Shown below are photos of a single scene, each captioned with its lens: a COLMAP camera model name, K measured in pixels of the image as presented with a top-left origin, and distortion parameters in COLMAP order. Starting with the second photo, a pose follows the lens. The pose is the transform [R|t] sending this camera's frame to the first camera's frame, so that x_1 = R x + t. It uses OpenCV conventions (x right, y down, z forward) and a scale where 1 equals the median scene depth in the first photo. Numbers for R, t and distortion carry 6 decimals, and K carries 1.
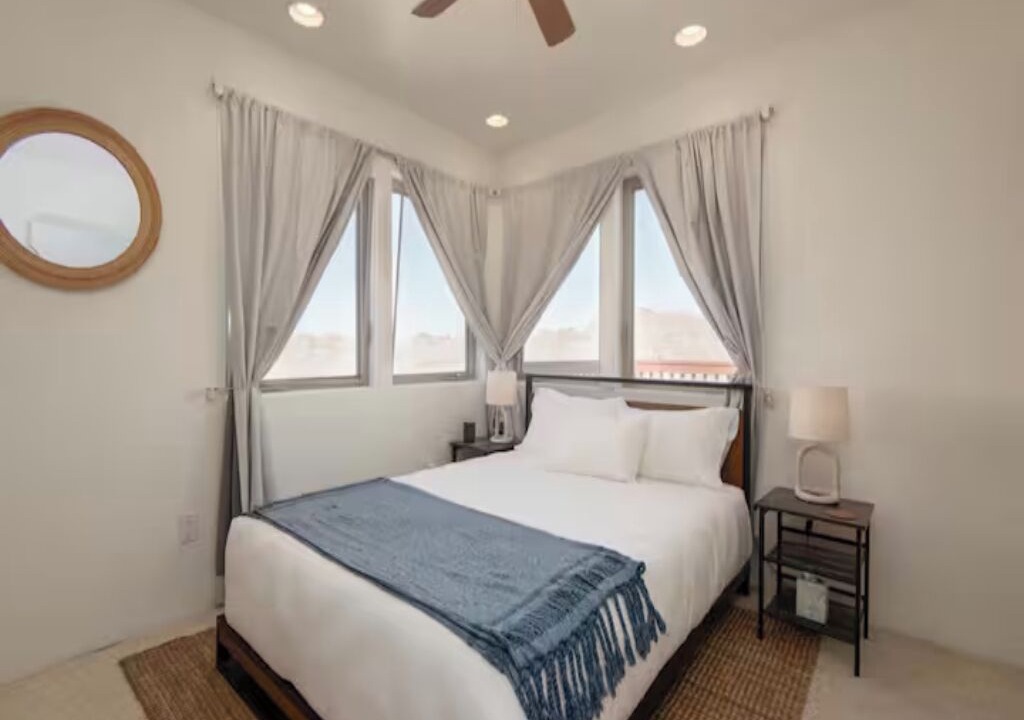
lens RADIAL K [[465.4, 0, 512.7], [0, 465.4, 355.4], [0, 0, 1]] dist [0.000864, 0.000019]
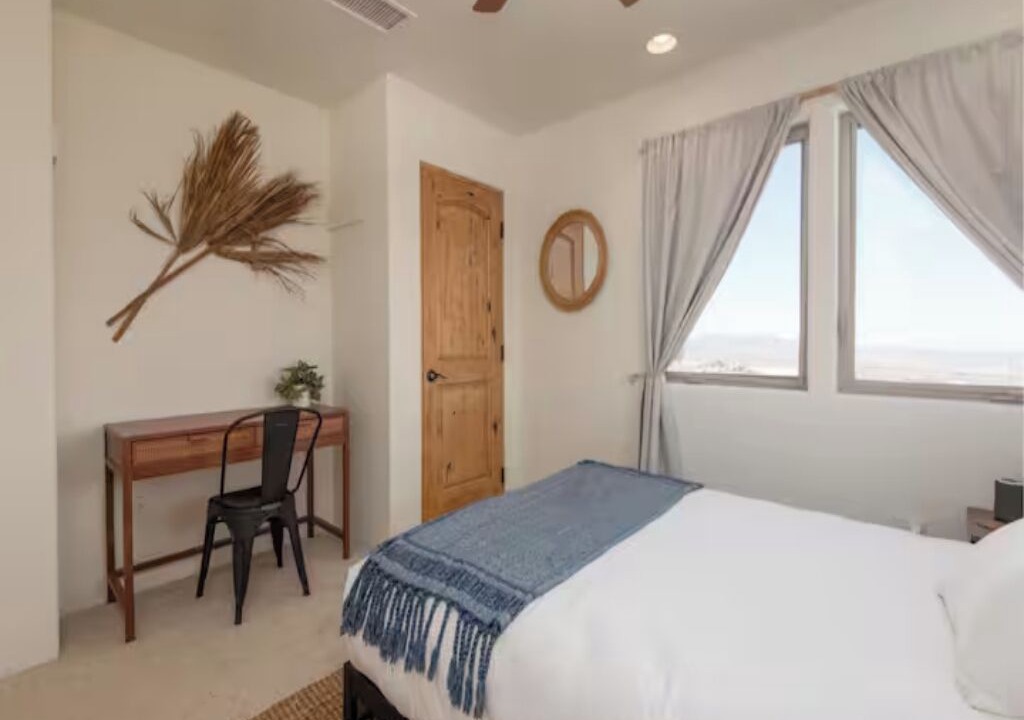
lens RADIAL K [[465.4, 0, 512.7], [0, 465.4, 355.4], [0, 0, 1]] dist [0.000864, 0.000019]
pose [[-0.002559, 0.023742, -0.999715, 0.629499], [-0.016008, 0.999589, 0.023780, -0.008949], [0.999869, 0.016064, -0.002178, 0.613914]]
